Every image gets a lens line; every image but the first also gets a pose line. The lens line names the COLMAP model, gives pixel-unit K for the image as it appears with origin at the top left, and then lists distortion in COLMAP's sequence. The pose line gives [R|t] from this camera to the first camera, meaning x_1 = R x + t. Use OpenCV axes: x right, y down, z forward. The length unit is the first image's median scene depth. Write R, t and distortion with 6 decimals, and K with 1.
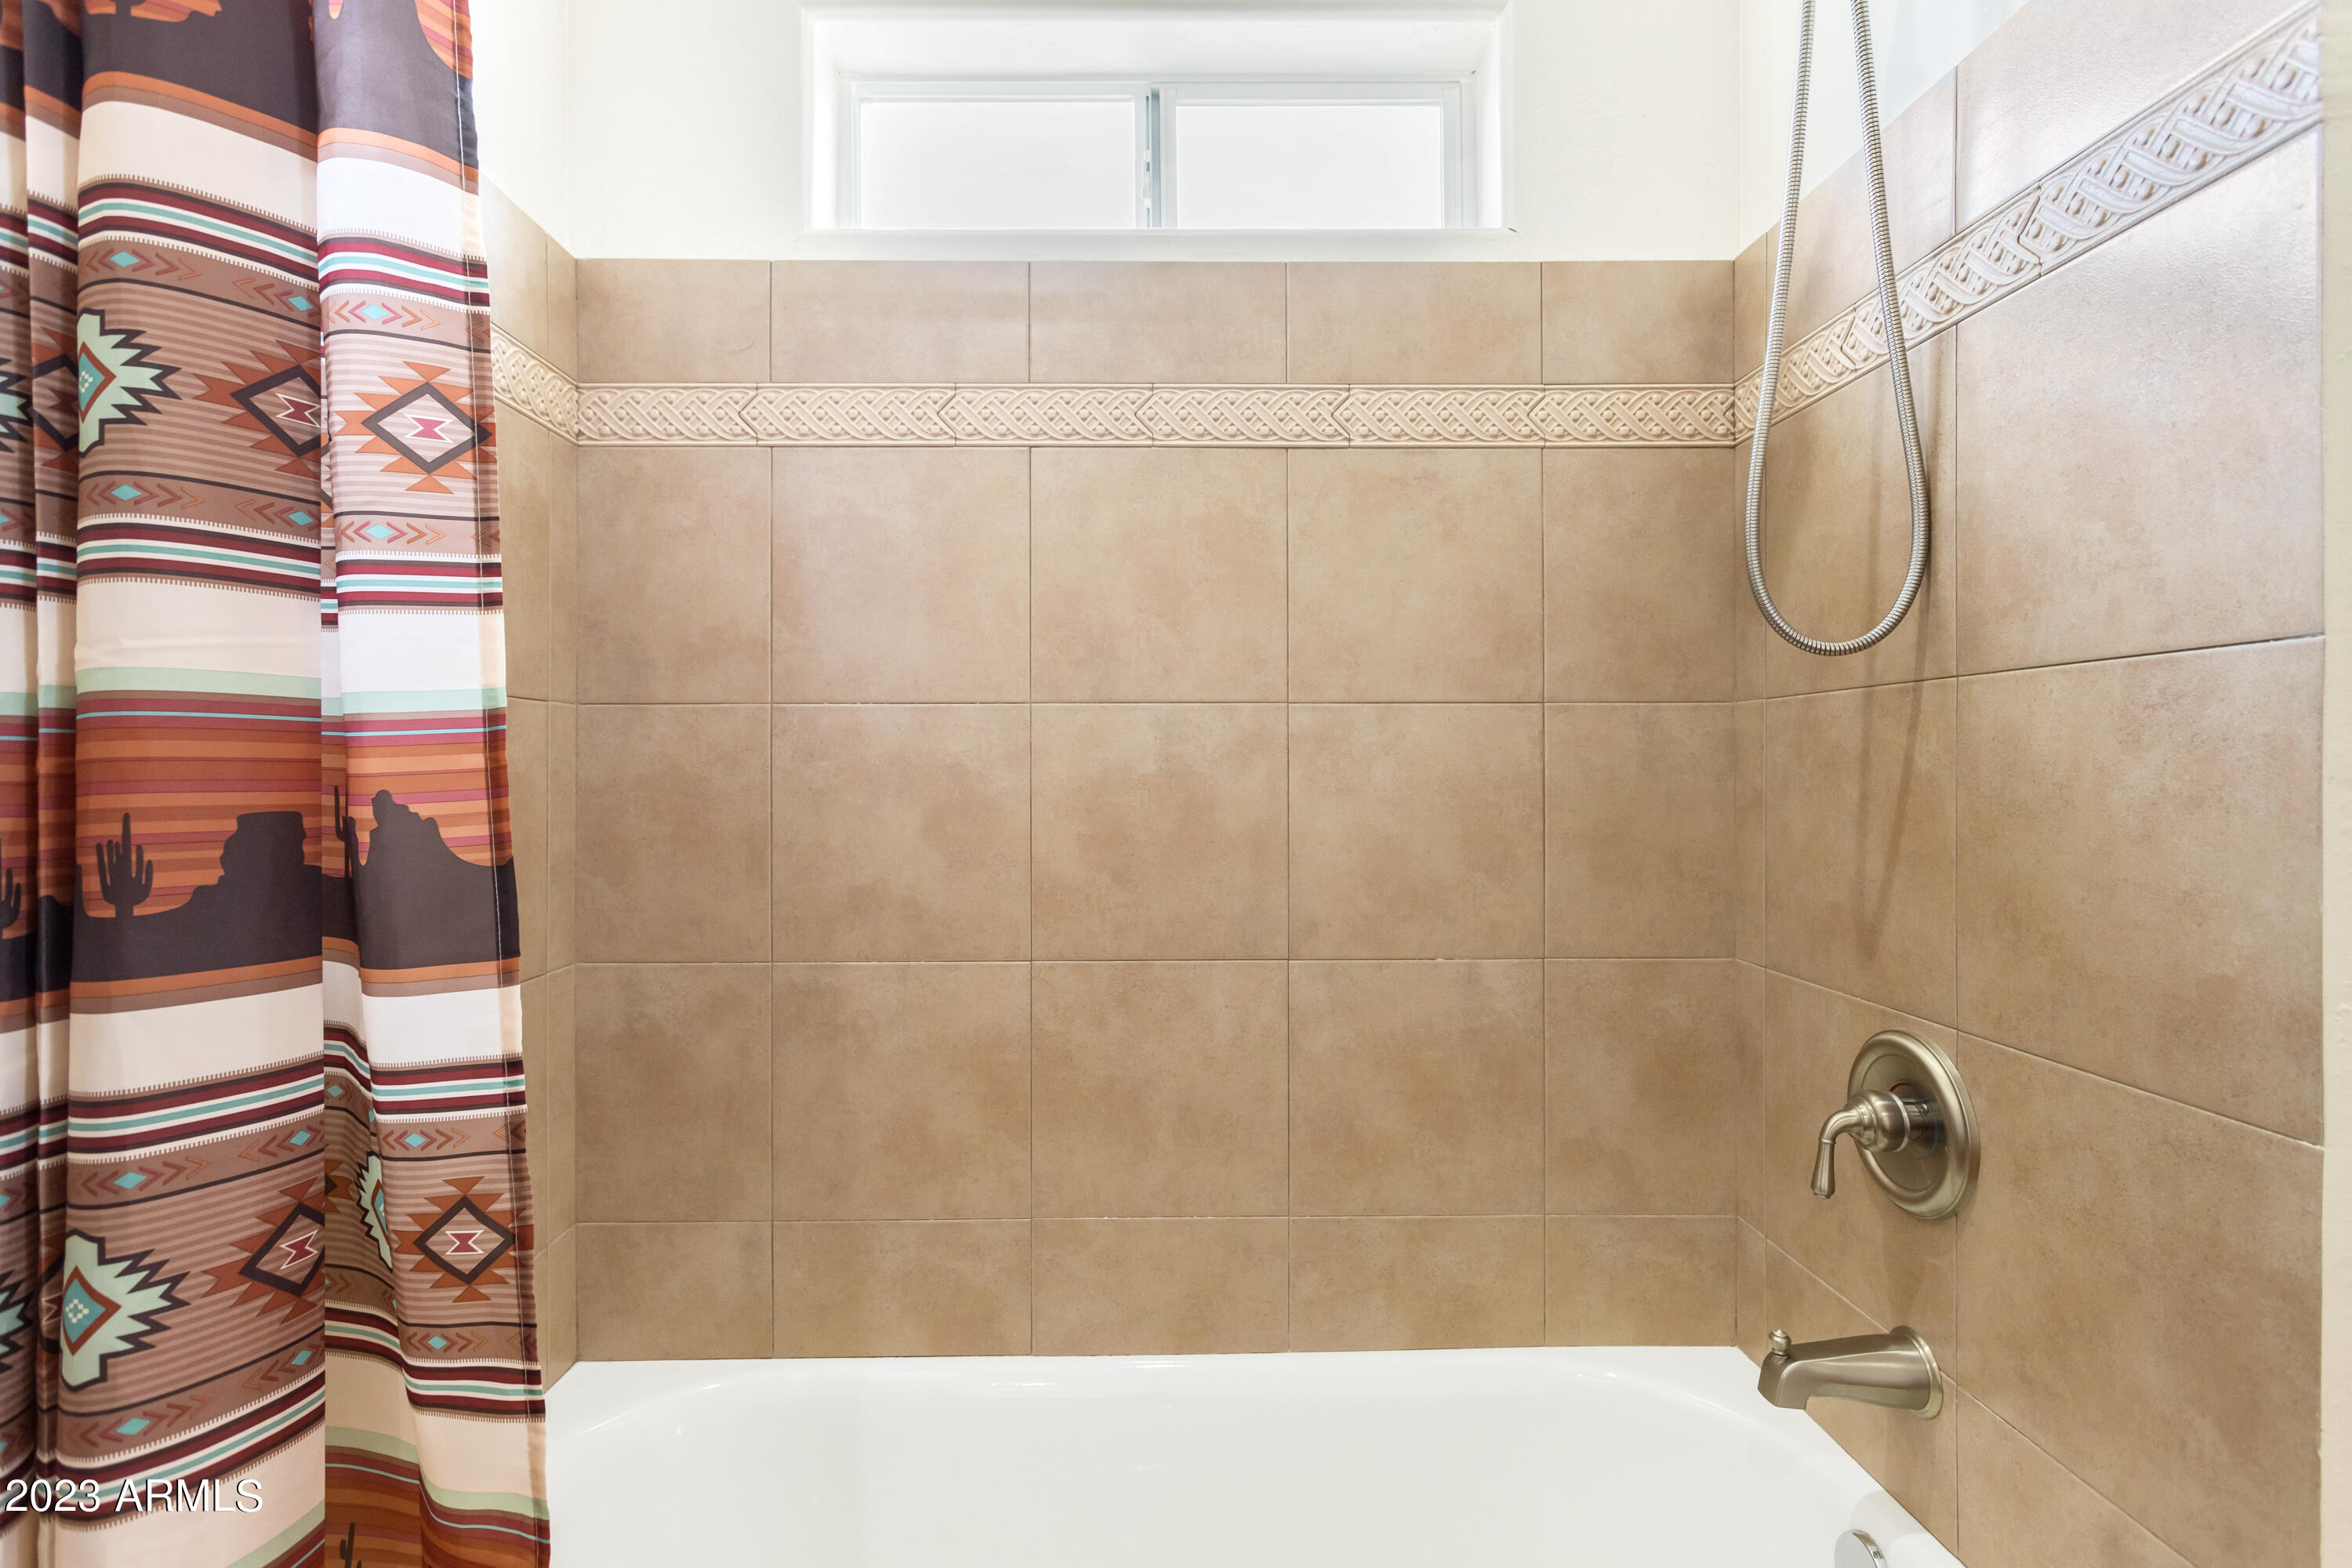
lens RADIAL K [[1118.8, 0, 1145.0], [0, 1118.8, 762.8], [0, 0, 1]] dist [0.003411, -0.000147]
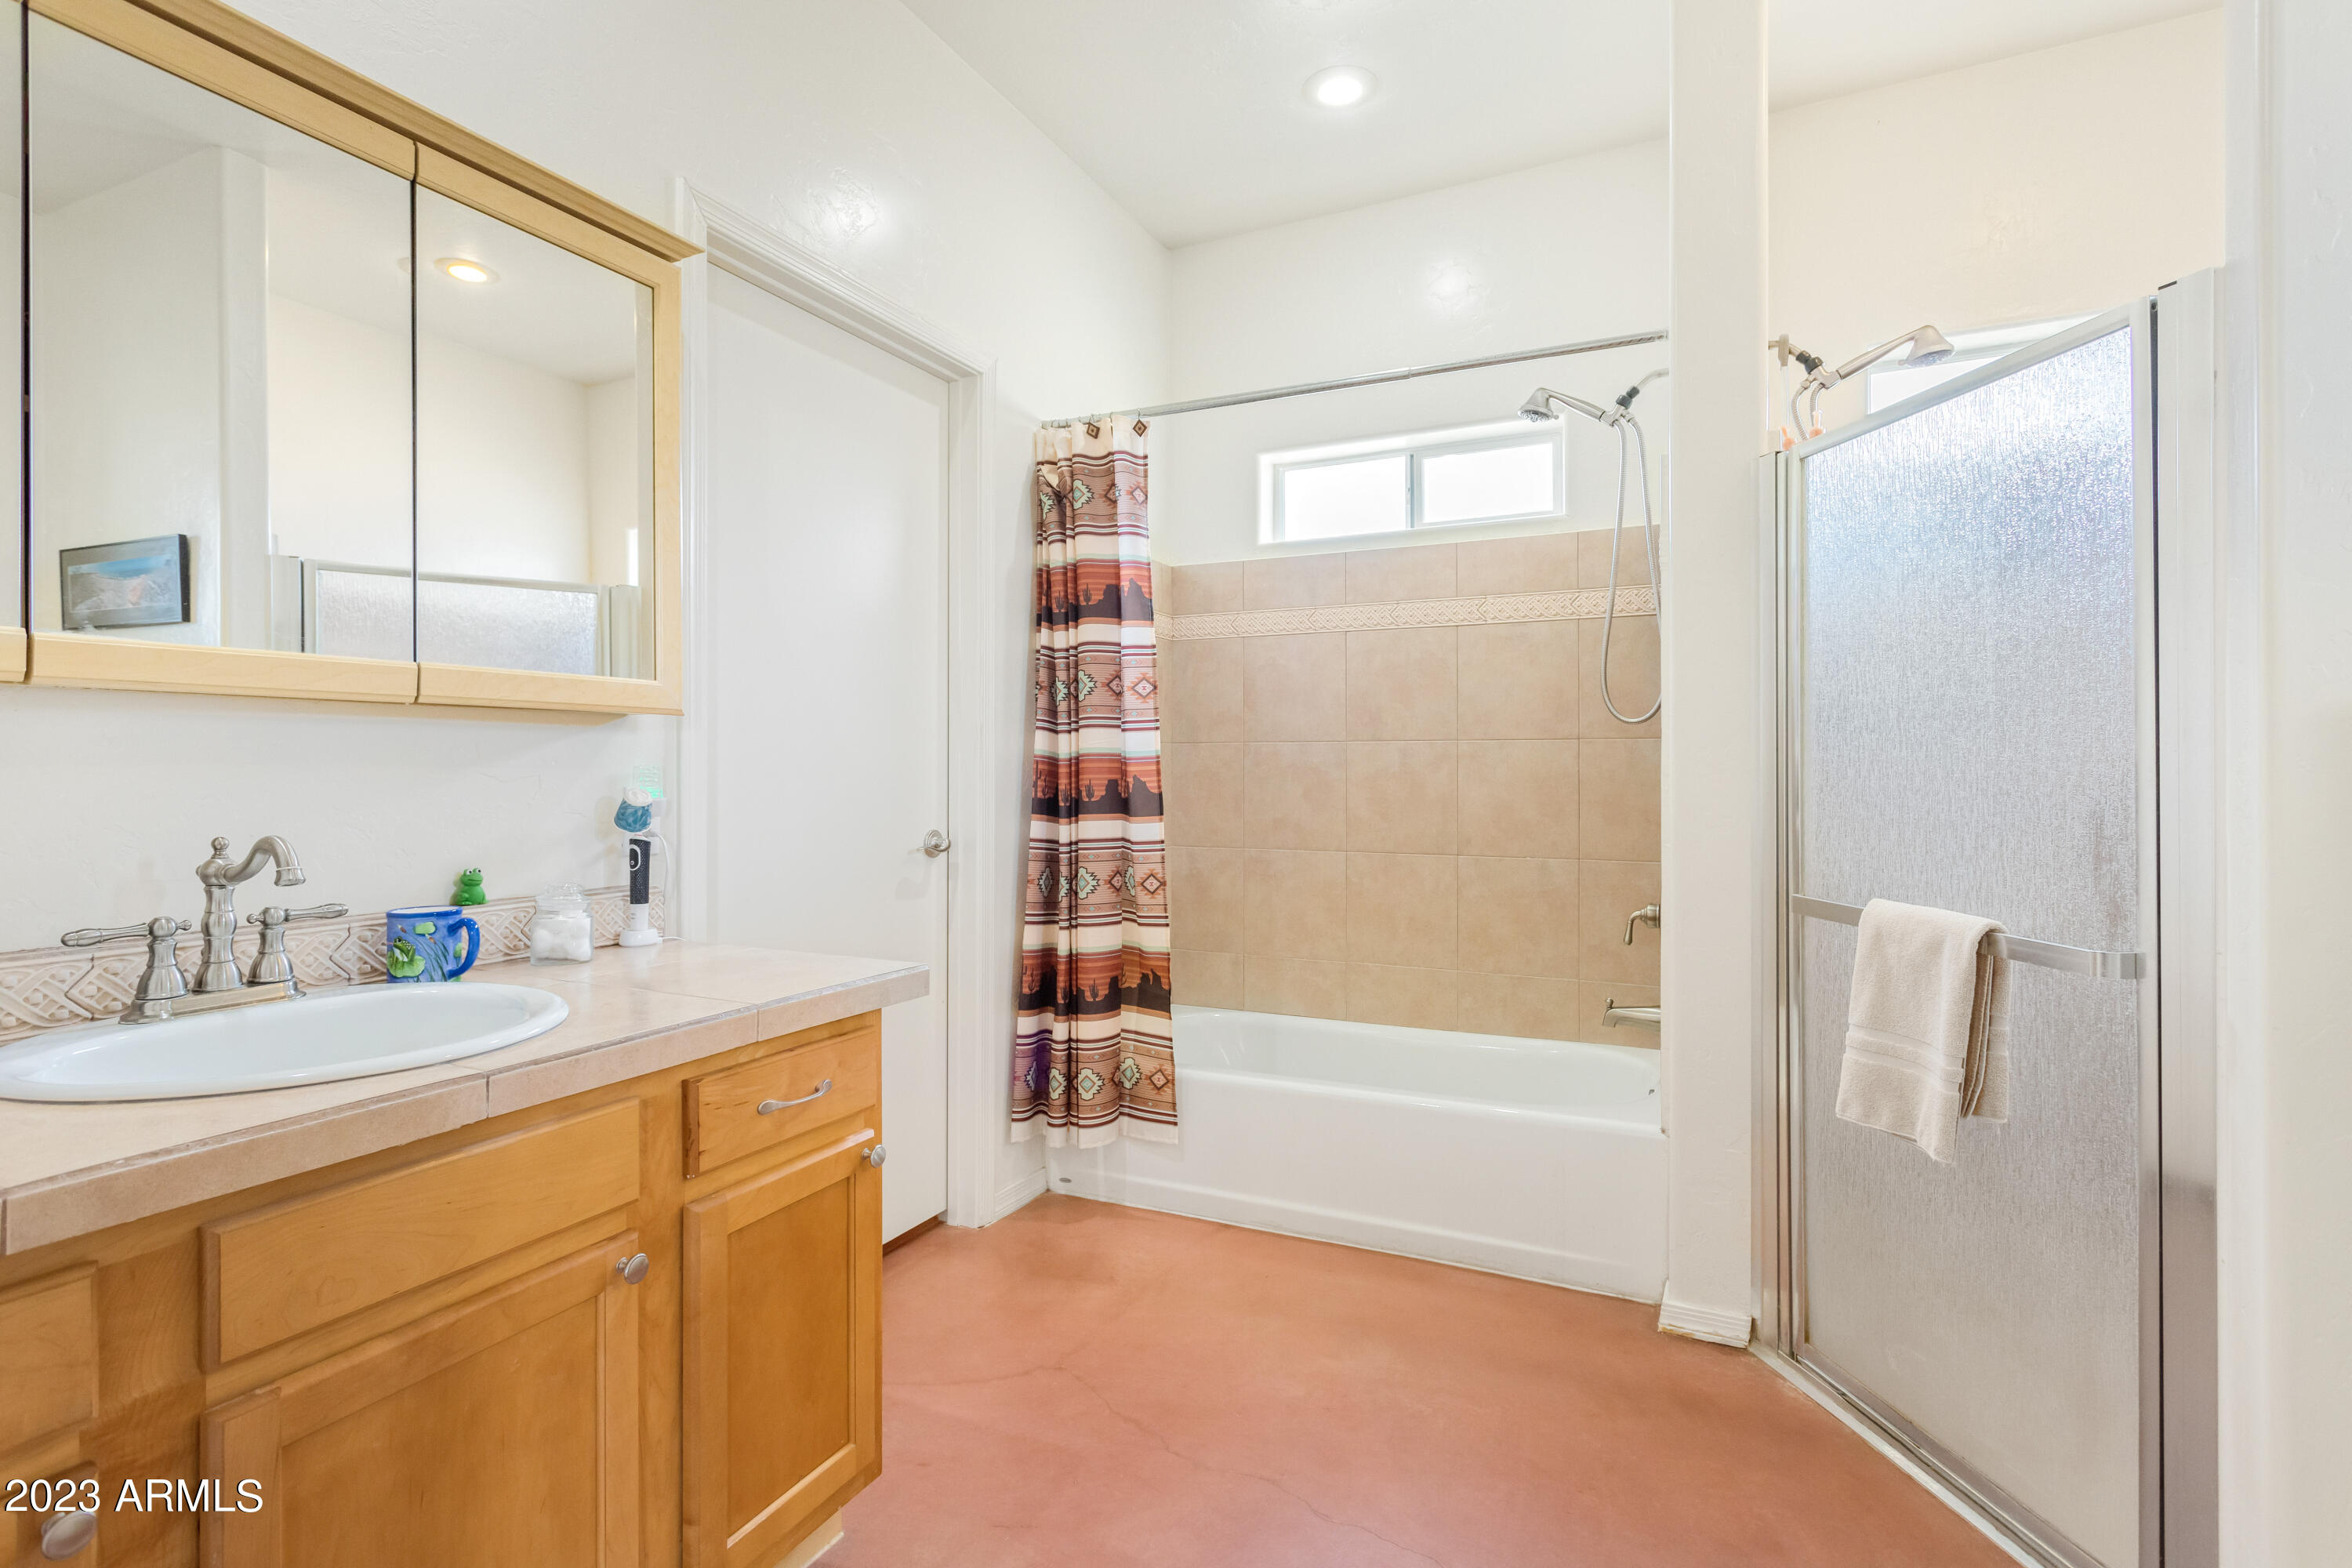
lens RADIAL K [[1118.8, 0, 1176.9], [0, 1118.8, 773.4], [0, 0, 1]] dist [0.003411, -0.000147]
pose [[0.898444, 0.003460, -0.439075, 1.286887], [0.000759, 0.999955, 0.009434, -0.019088], [0.439088, -0.008809, 0.898401, -2.661258]]
